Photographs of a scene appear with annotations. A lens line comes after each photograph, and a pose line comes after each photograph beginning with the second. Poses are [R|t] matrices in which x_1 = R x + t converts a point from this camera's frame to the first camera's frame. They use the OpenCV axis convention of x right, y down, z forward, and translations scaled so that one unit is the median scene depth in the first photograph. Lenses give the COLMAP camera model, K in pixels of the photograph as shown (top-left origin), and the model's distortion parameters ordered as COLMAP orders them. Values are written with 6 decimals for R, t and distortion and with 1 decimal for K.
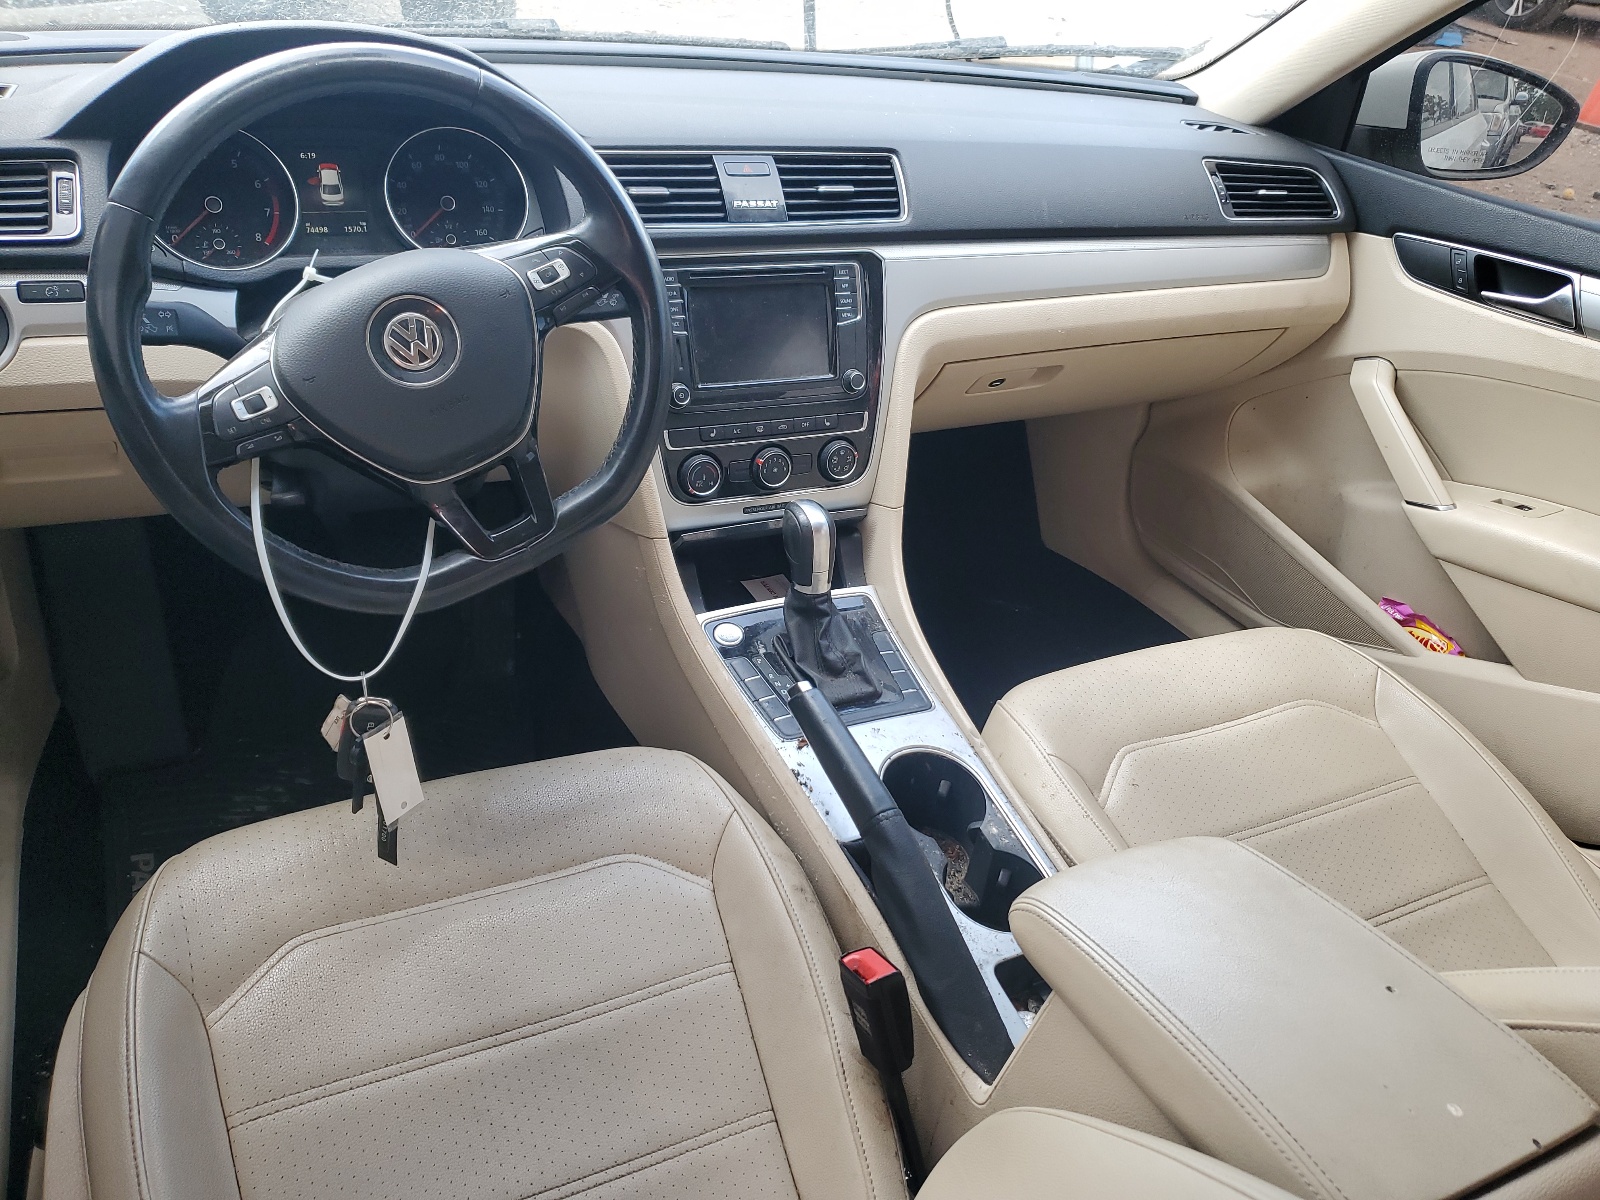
lens RADIAL K [[1308.3, 0, 800.0], [0, 1308.3, 600.0], [0, 0, 1]] dist [0.011557, 0.008824]
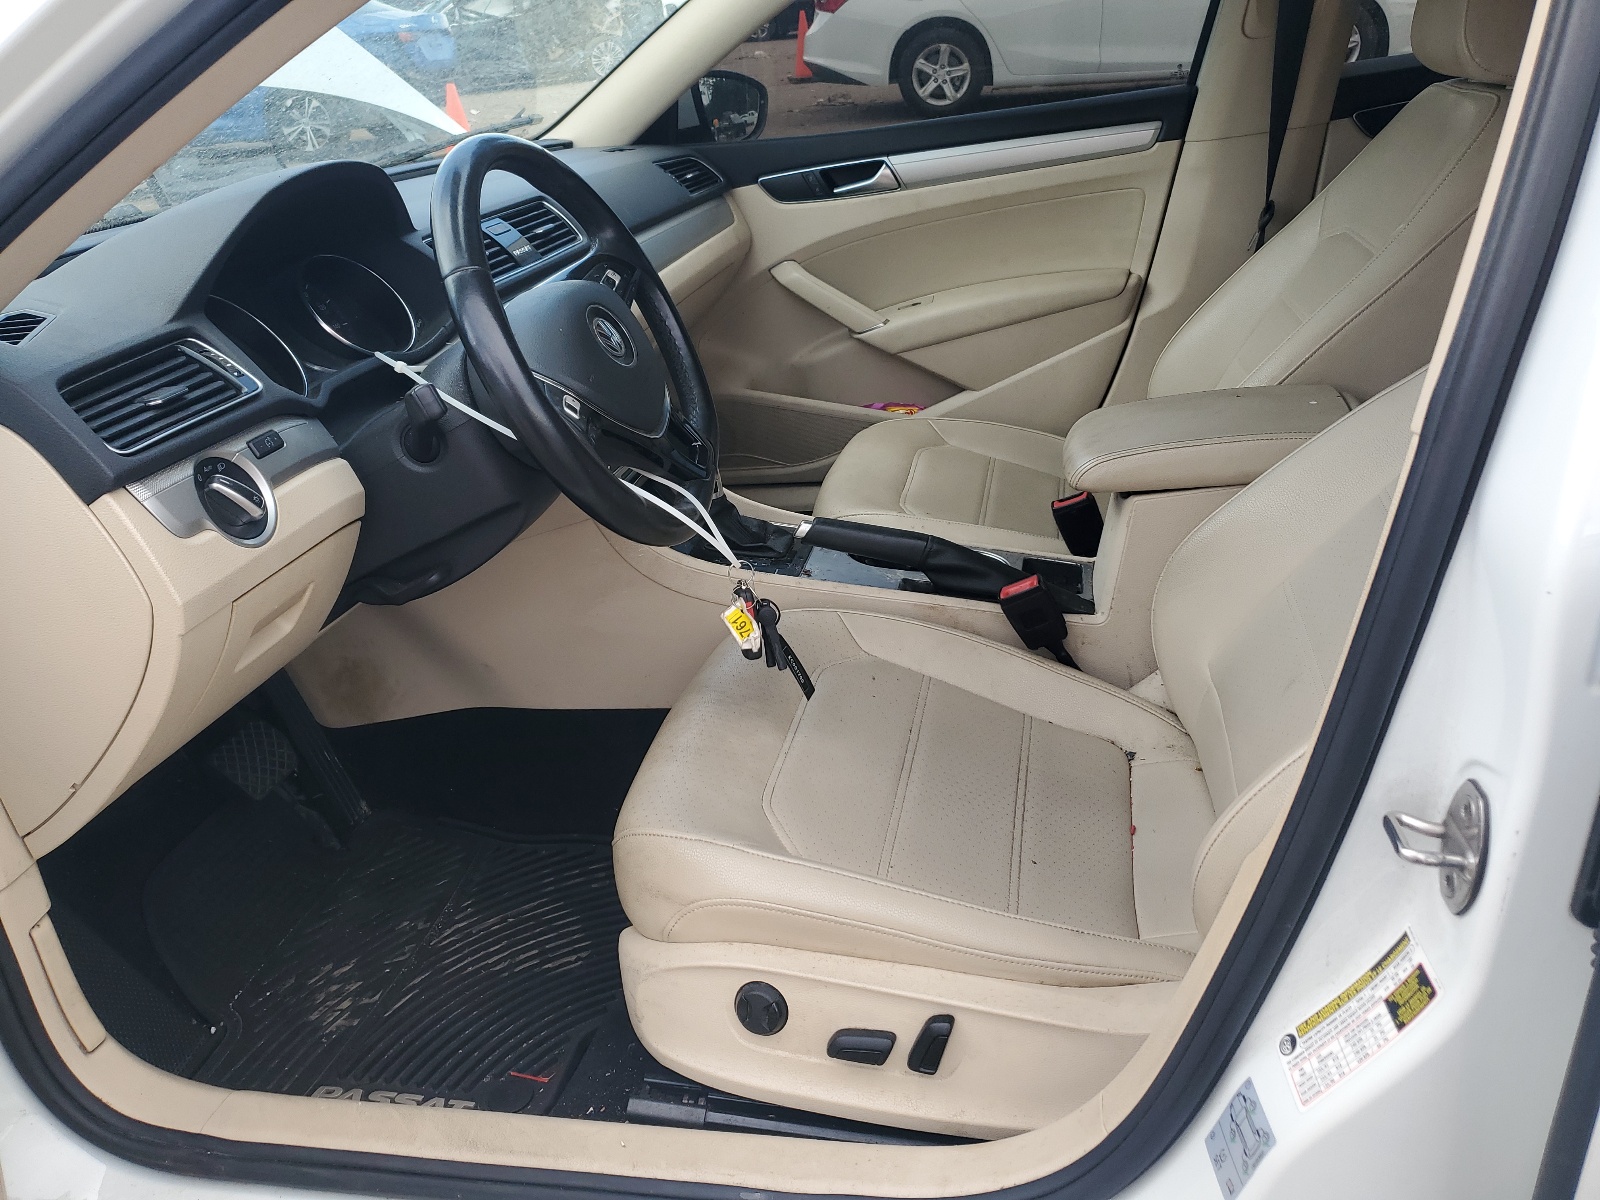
lens RADIAL K [[1308.3, 0, 800.0], [0, 1308.3, 600.0], [0, 0, 1]] dist [0.011557, 0.008824]
pose [[0.610578, -0.461311, 0.643728, -0.917506], [0.532329, 0.840883, 0.097682, 0.001682], [-0.586362, 0.283033, 0.758994, -0.026555]]
